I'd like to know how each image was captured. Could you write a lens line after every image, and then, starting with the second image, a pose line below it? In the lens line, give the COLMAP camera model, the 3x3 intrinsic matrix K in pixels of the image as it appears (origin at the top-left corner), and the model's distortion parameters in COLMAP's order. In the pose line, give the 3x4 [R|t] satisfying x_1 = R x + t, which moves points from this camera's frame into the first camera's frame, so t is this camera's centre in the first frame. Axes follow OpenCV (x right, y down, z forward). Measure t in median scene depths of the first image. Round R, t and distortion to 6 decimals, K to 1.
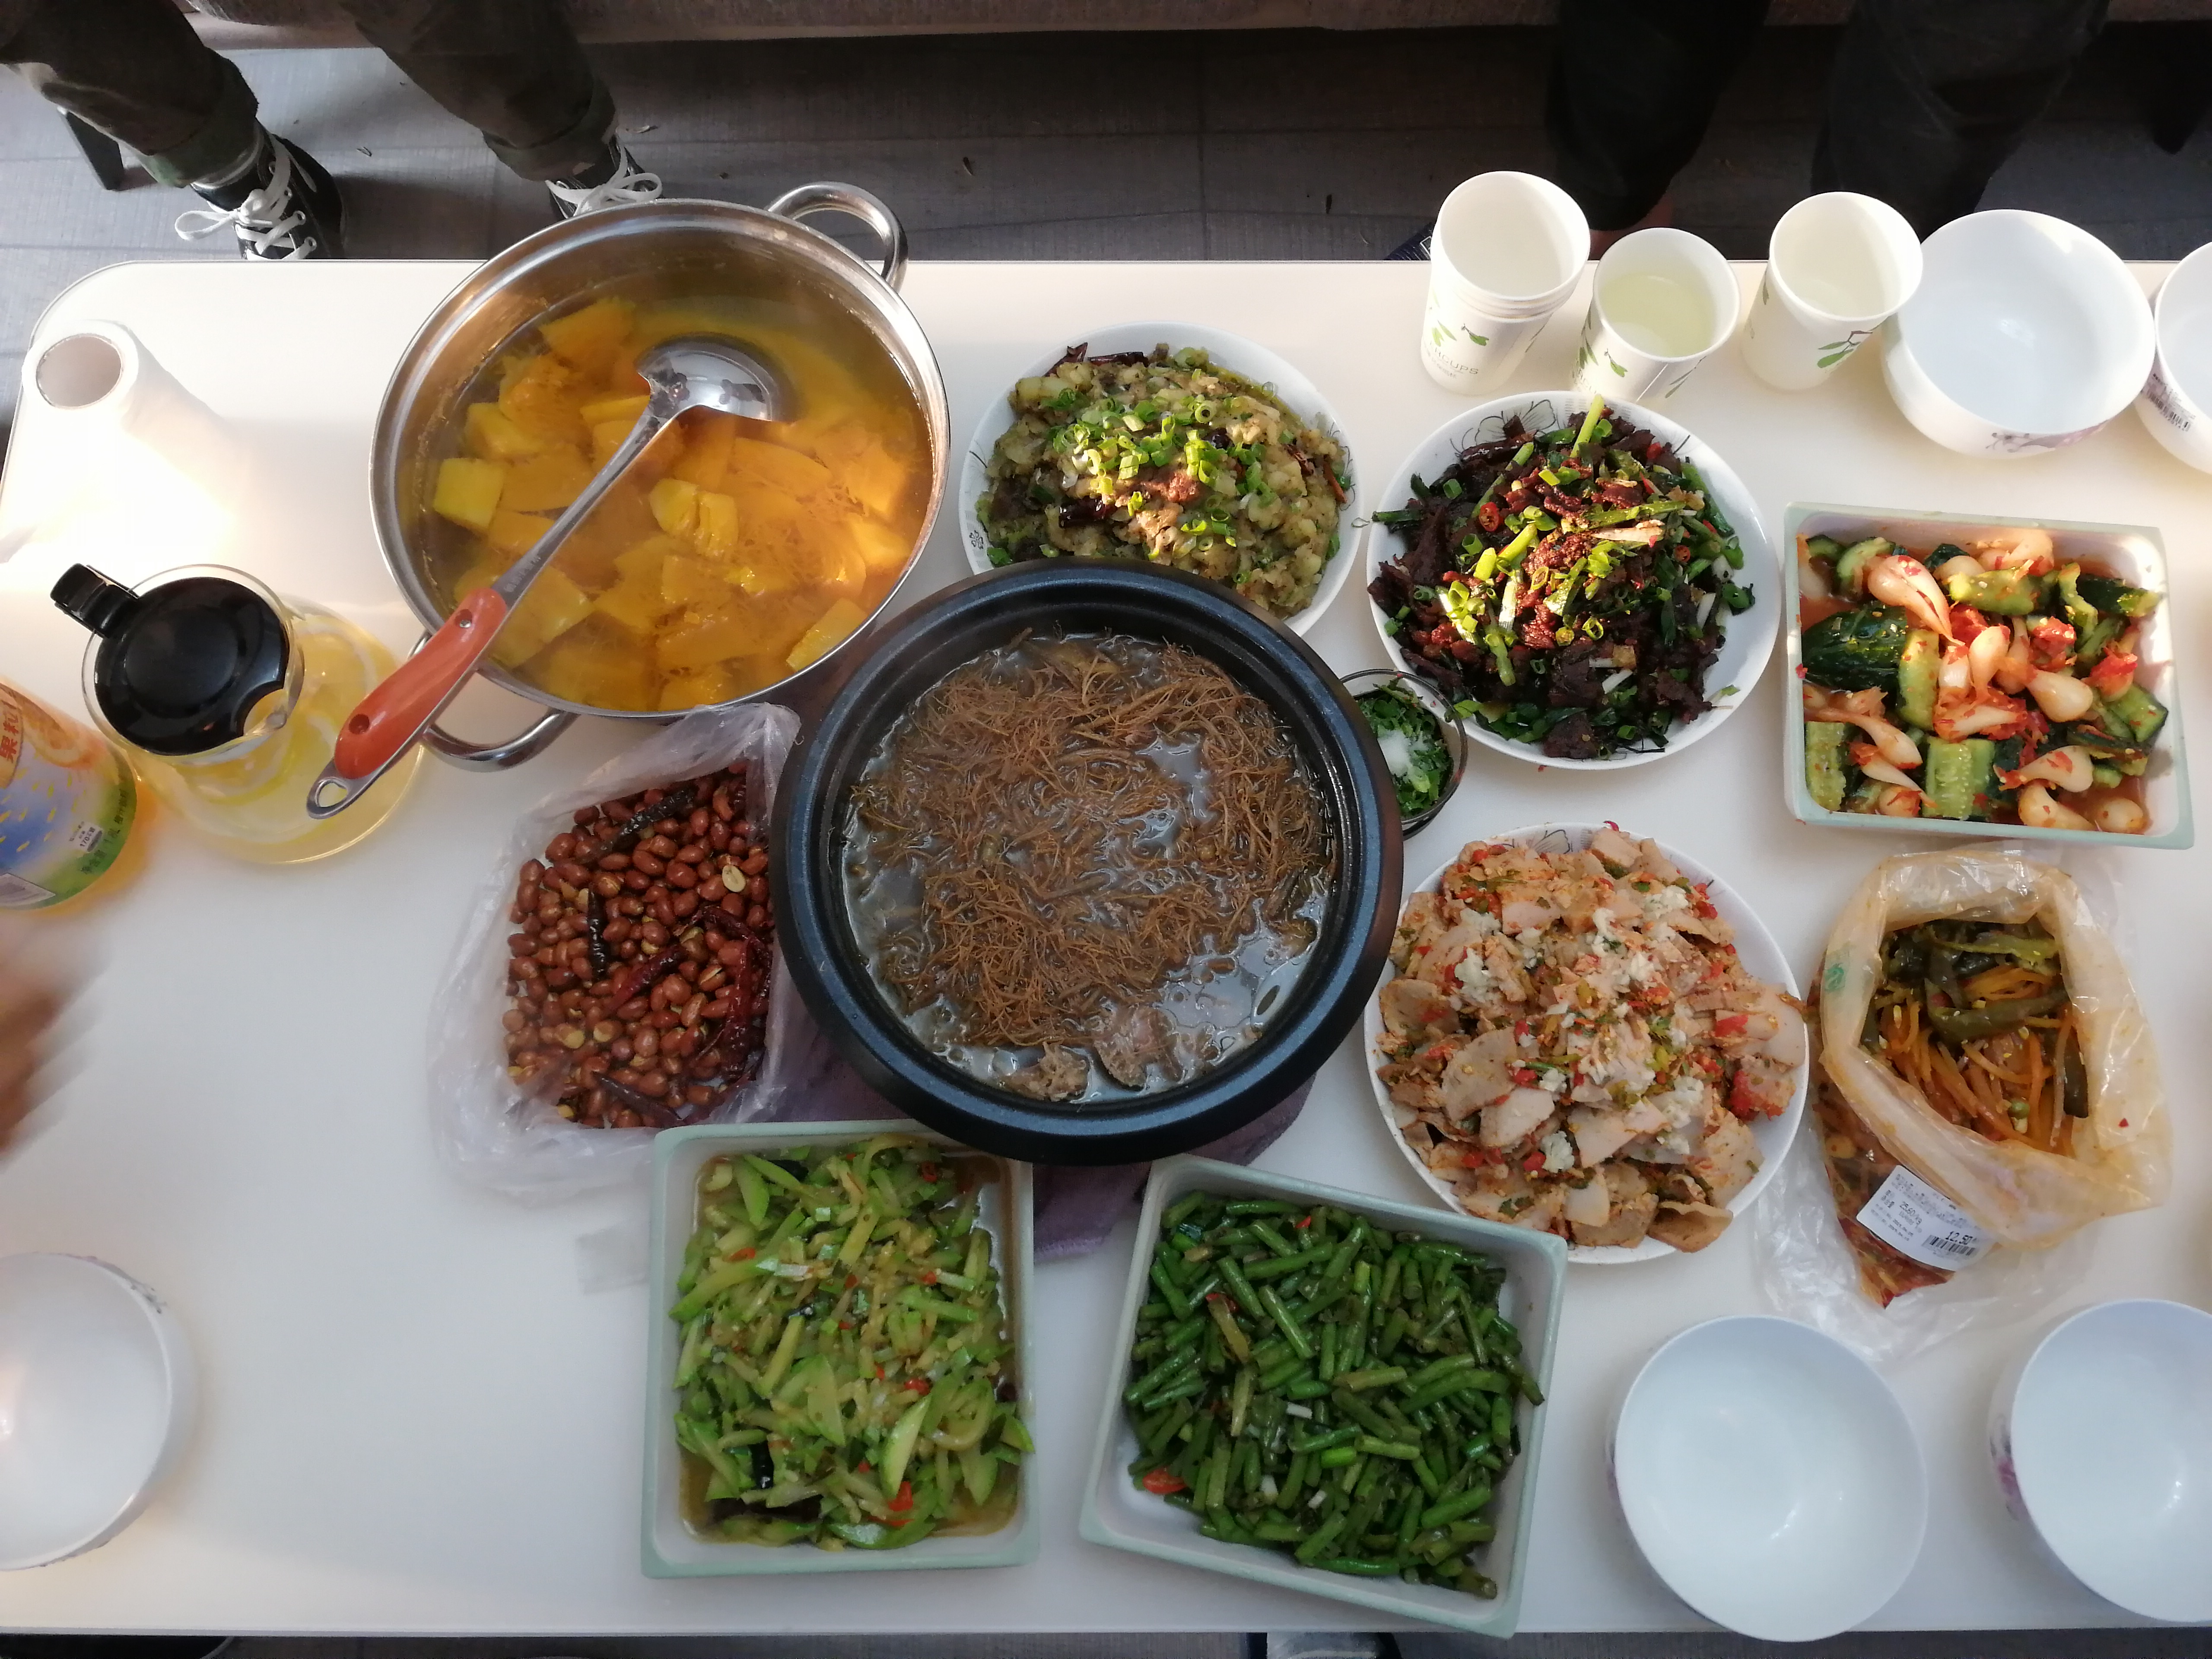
lens RADIAL K [[1798.4, 0, 1105.4], [0, 1798.4, 824.8], [0, 0, 1]] dist [-0.029704, -0.005194]
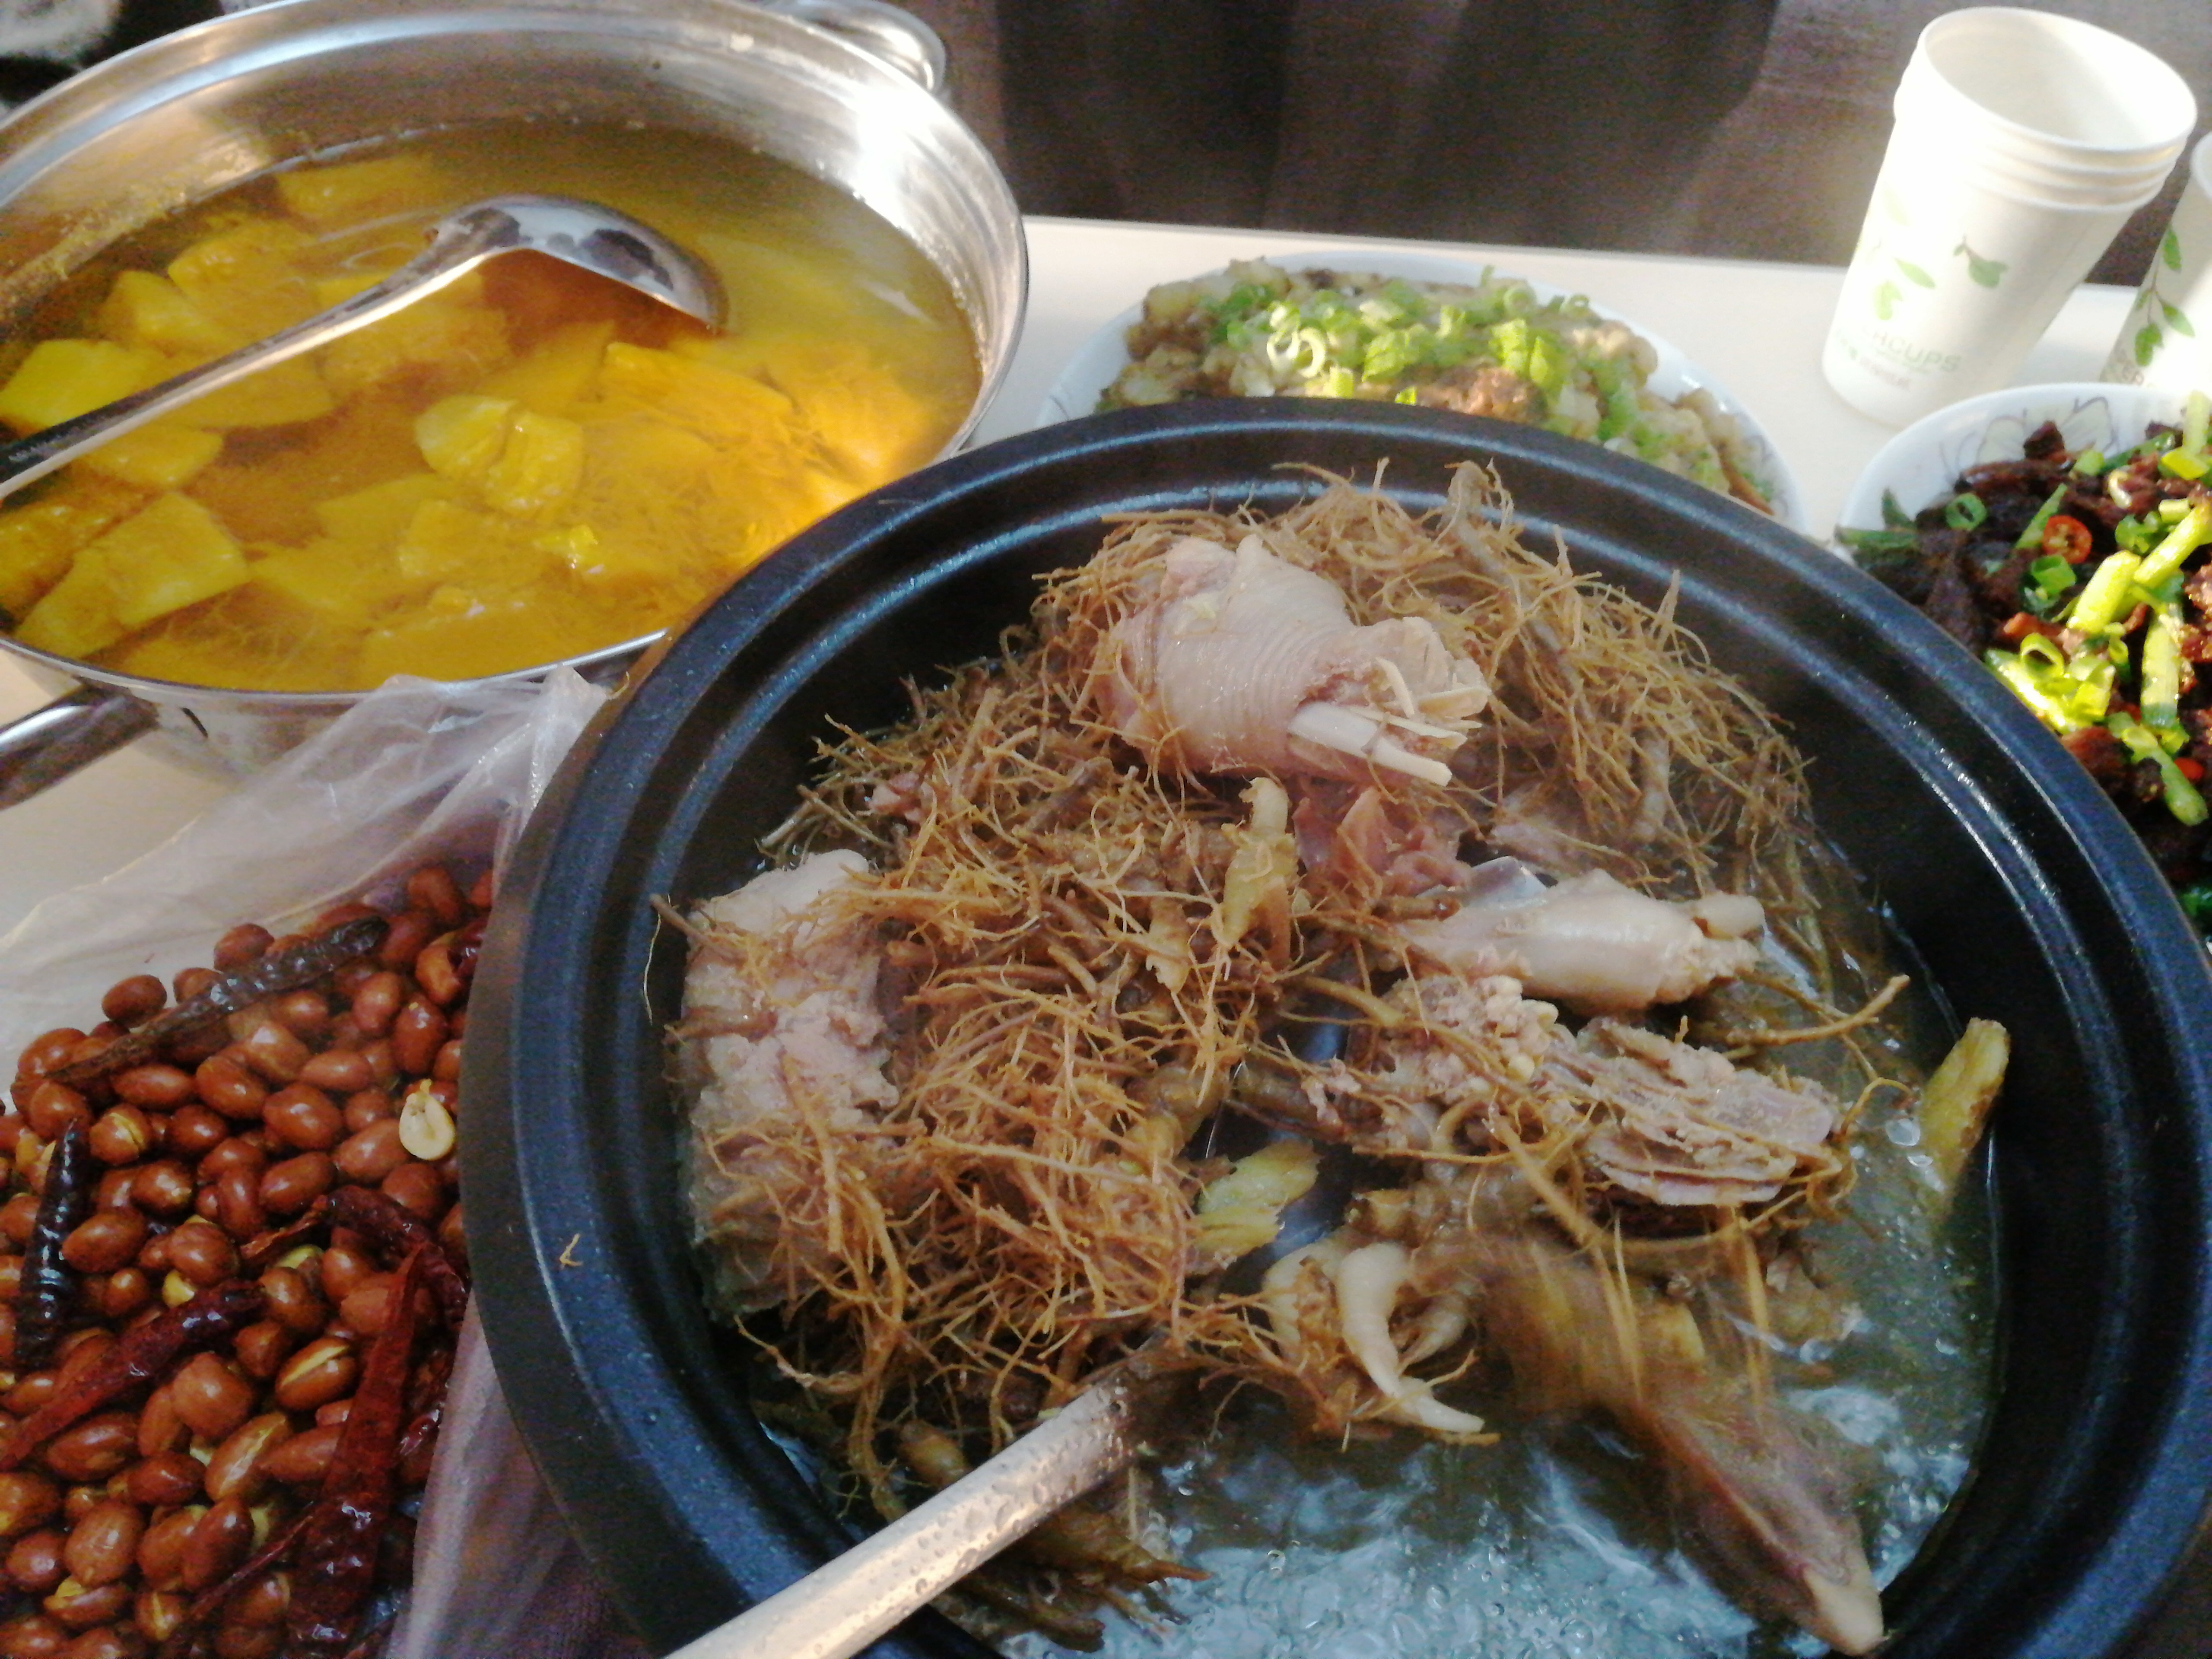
lens RADIAL K [[1798.4, 0, 1102.3], [0, 1798.4, 836.1], [0, 0, 1]] dist [-0.029704, -0.005194]
pose [[0.998550, 0.052561, 0.011655, -0.064110], [-0.045606, 0.940862, -0.335707, 0.095169], [-0.028611, 0.334688, 0.941895, 0.594025]]
